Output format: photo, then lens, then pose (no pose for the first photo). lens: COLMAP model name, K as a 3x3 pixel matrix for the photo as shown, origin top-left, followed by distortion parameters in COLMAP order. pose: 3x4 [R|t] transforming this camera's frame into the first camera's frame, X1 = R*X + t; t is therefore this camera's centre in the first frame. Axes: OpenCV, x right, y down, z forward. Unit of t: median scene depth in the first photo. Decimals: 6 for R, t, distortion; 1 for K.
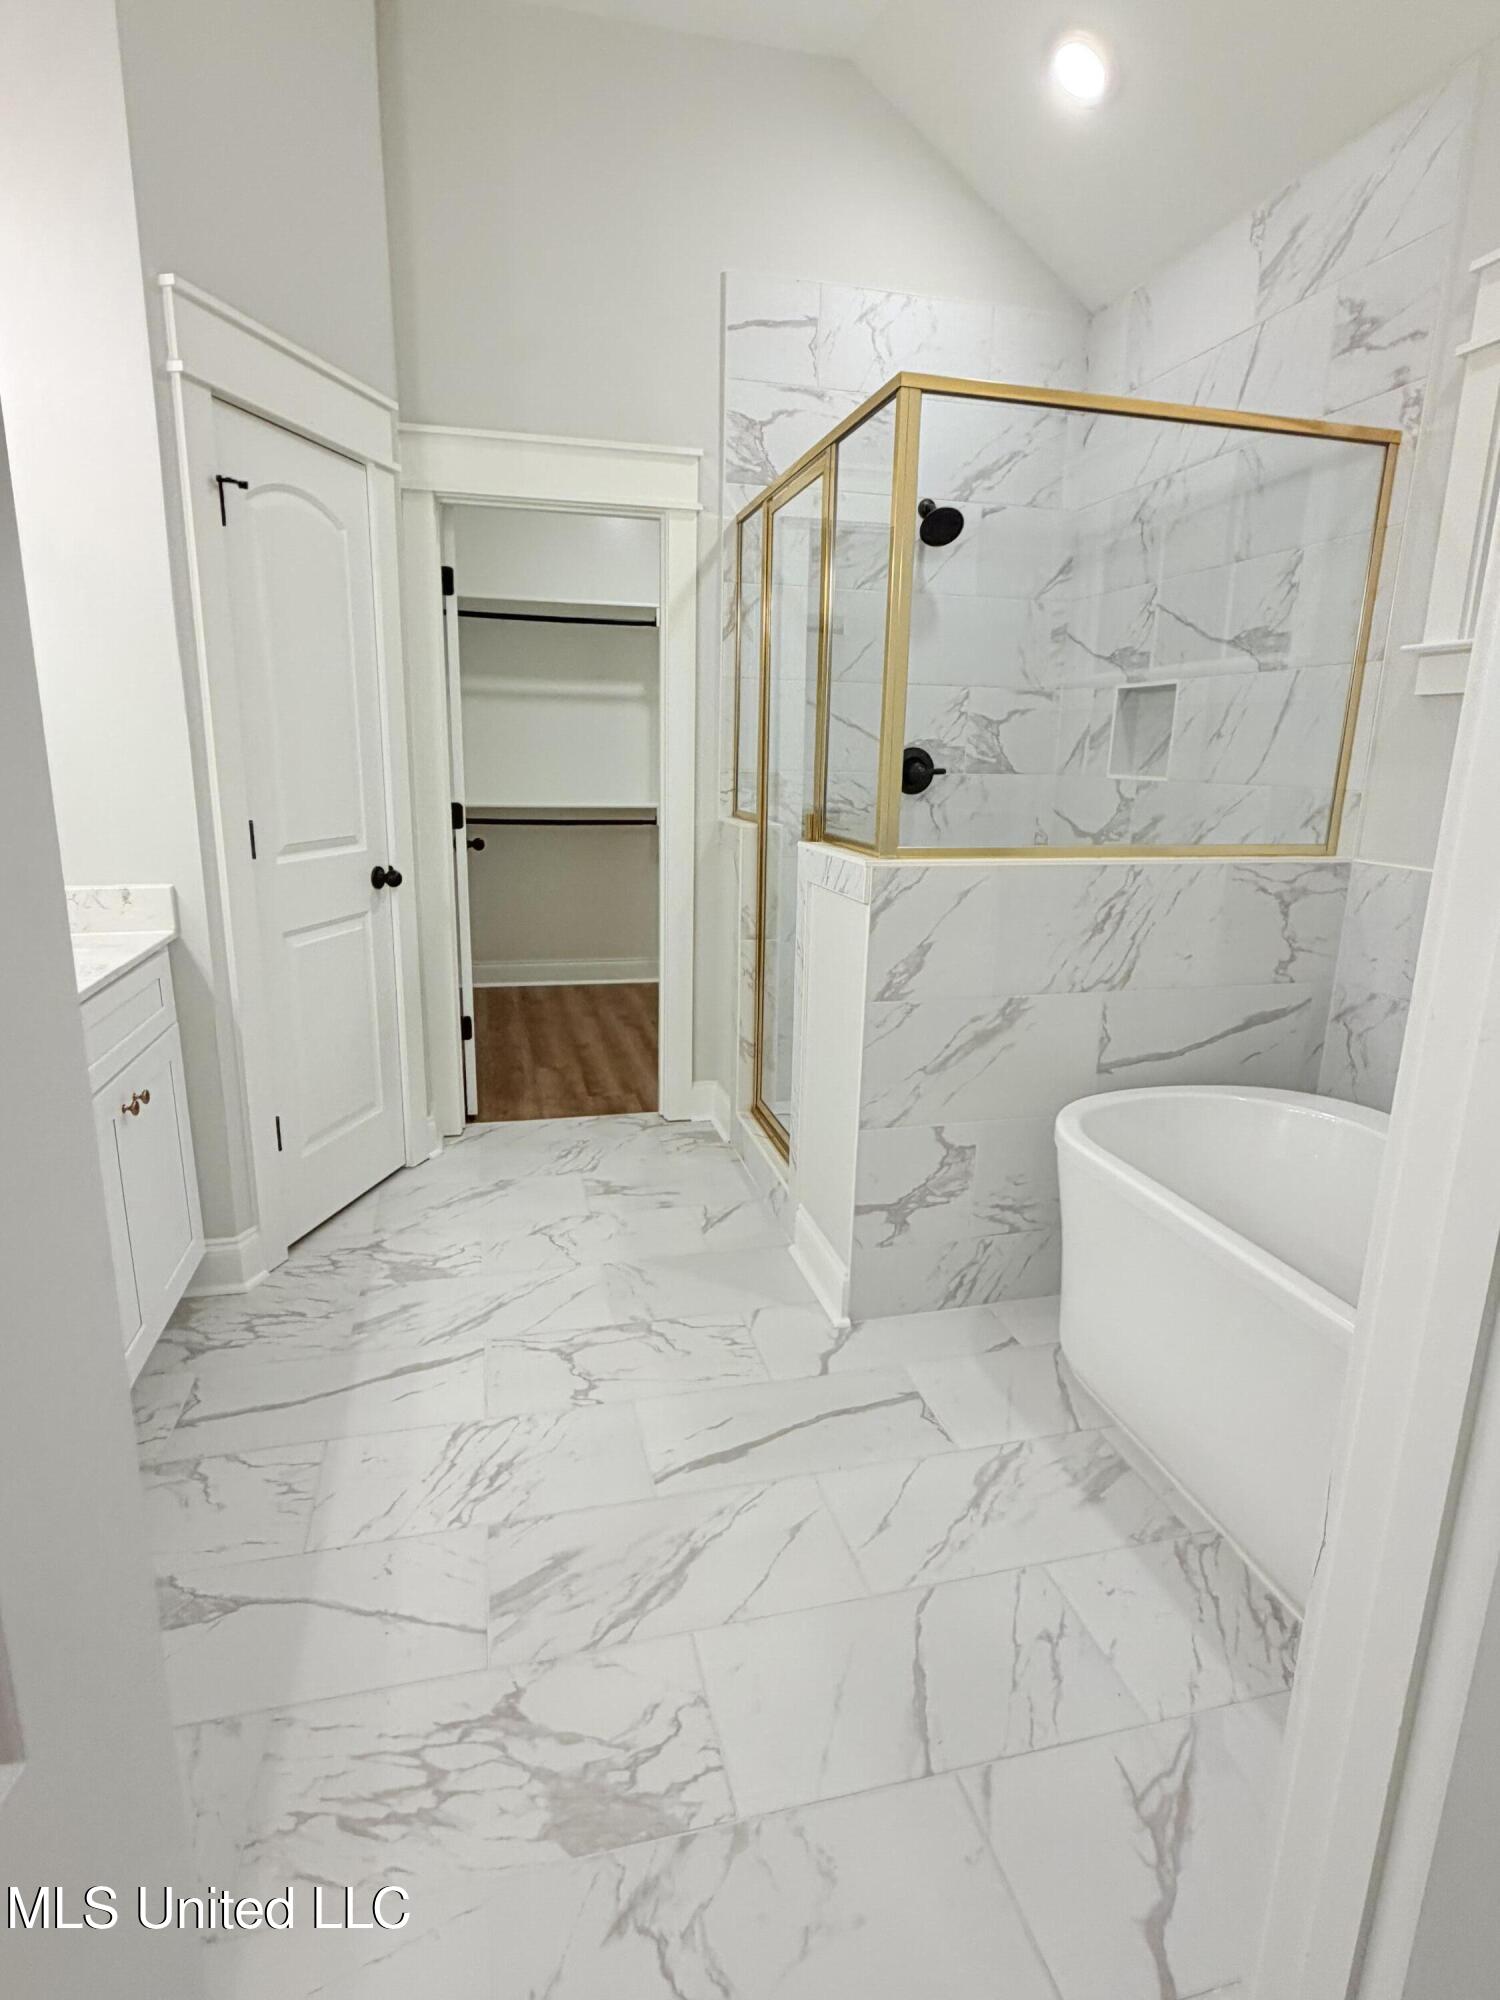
lens RADIAL K [[1034.8, 0, 746.0], [0, 1034.8, 988.5], [0, 0, 1]] dist [-0.002006, -0.000701]
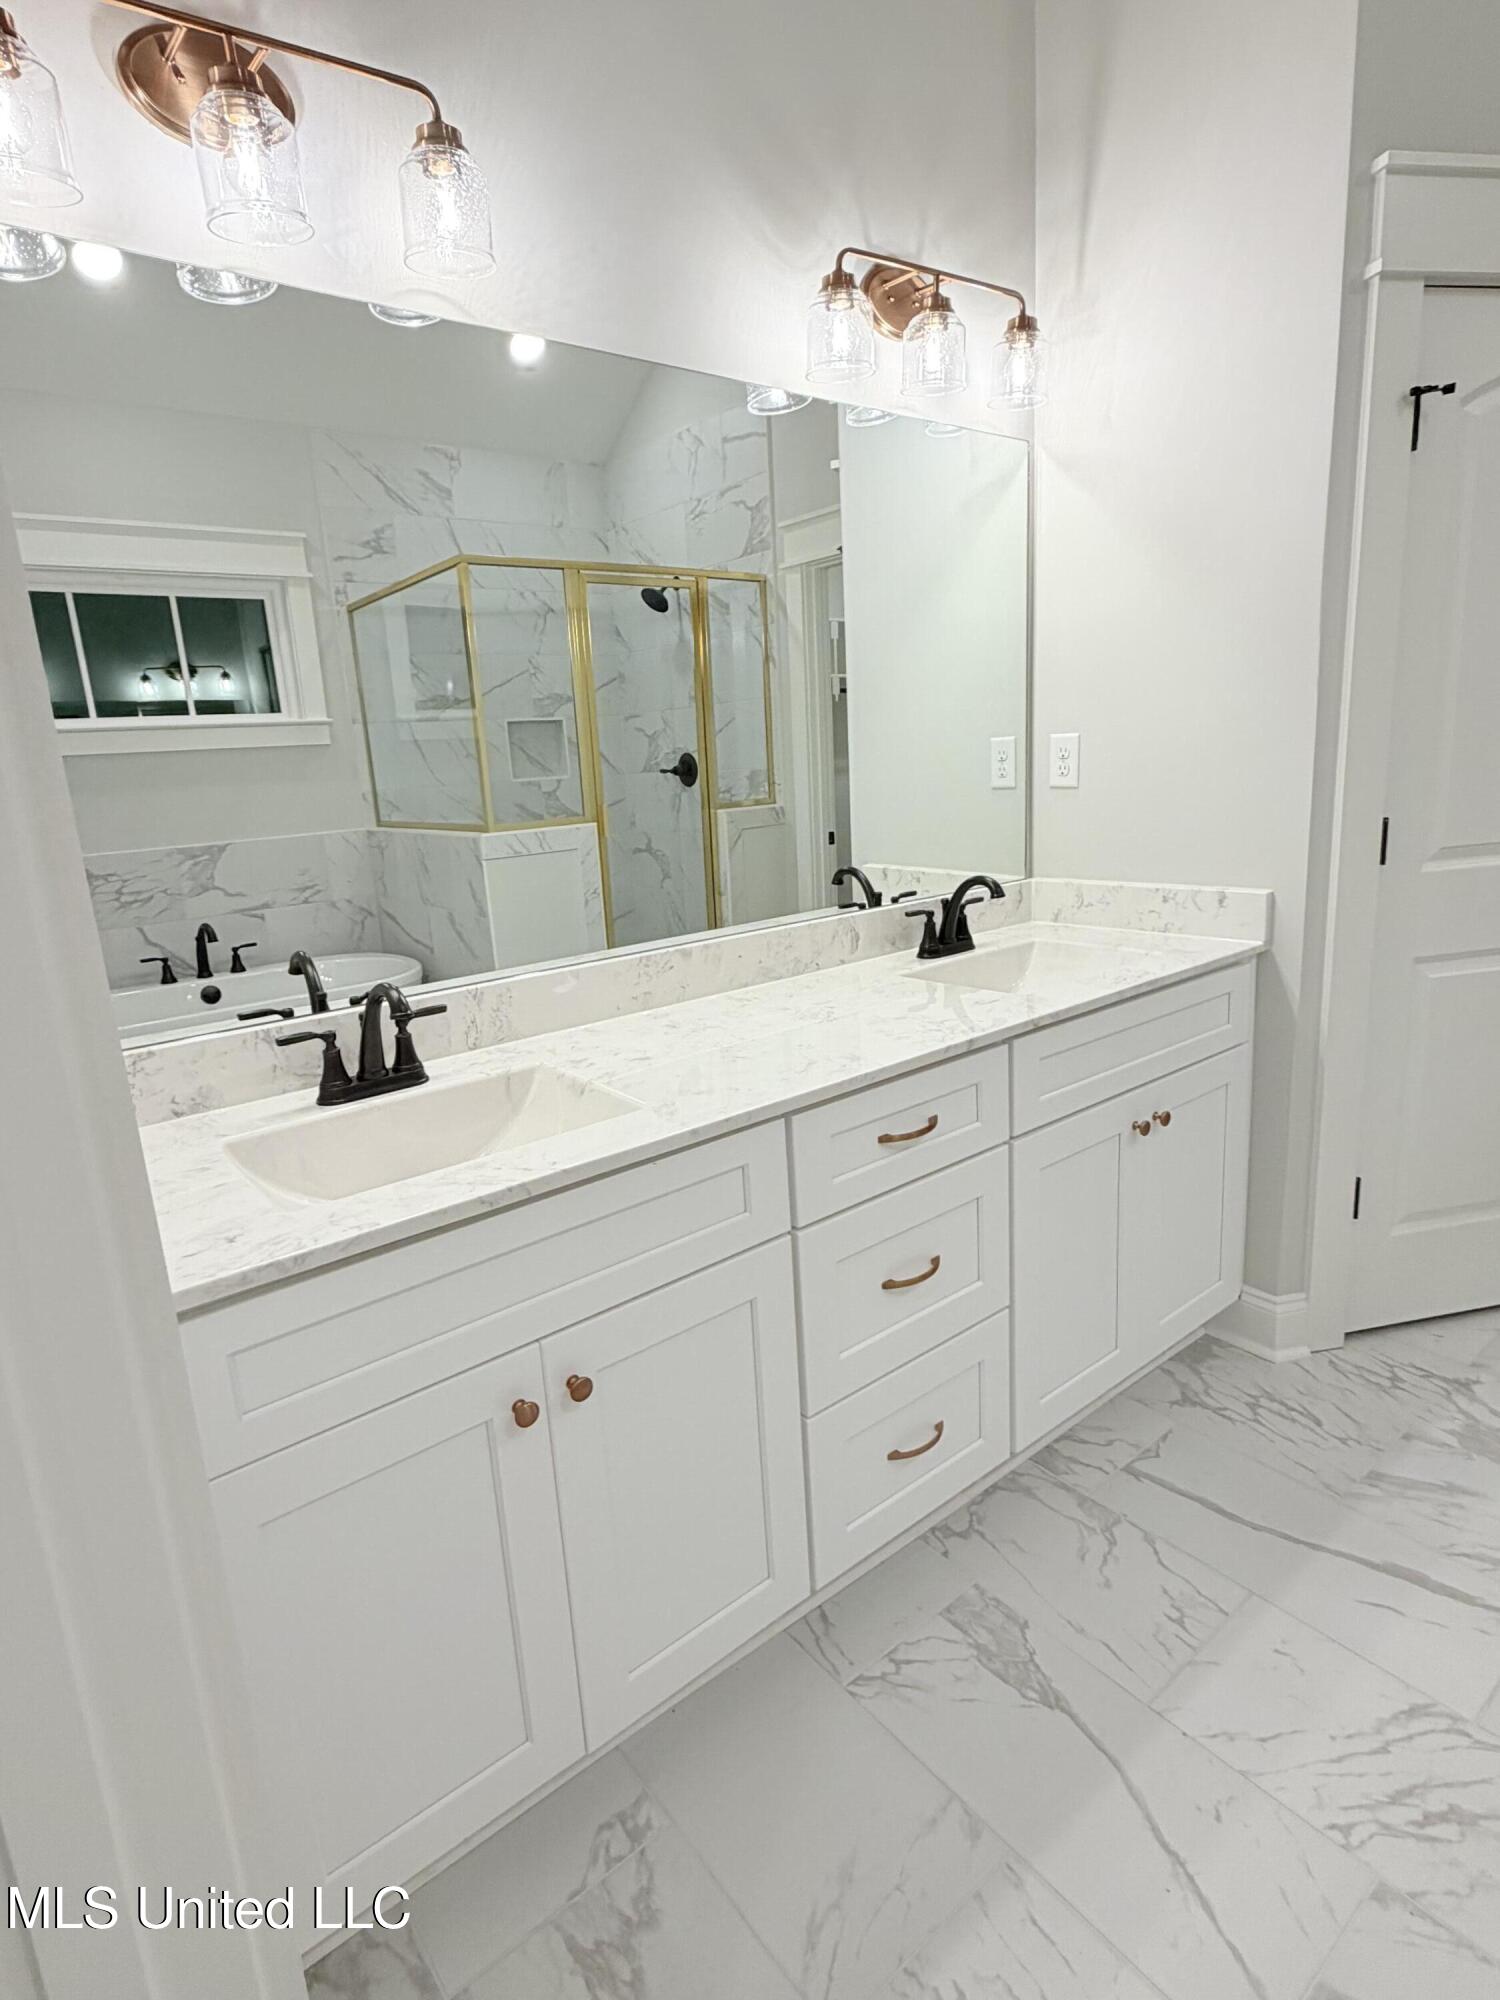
lens RADIAL K [[1034.8, 0, 746.0], [0, 1034.8, 988.5], [0, 0, 1]] dist [-0.002006, -0.000701]
pose [[0.403543, 0.160119, -0.900841, 0.077183], [-0.140382, 0.983746, 0.111969, -0.055515], [0.904127, 0.081278, 0.419461, 0.235933]]
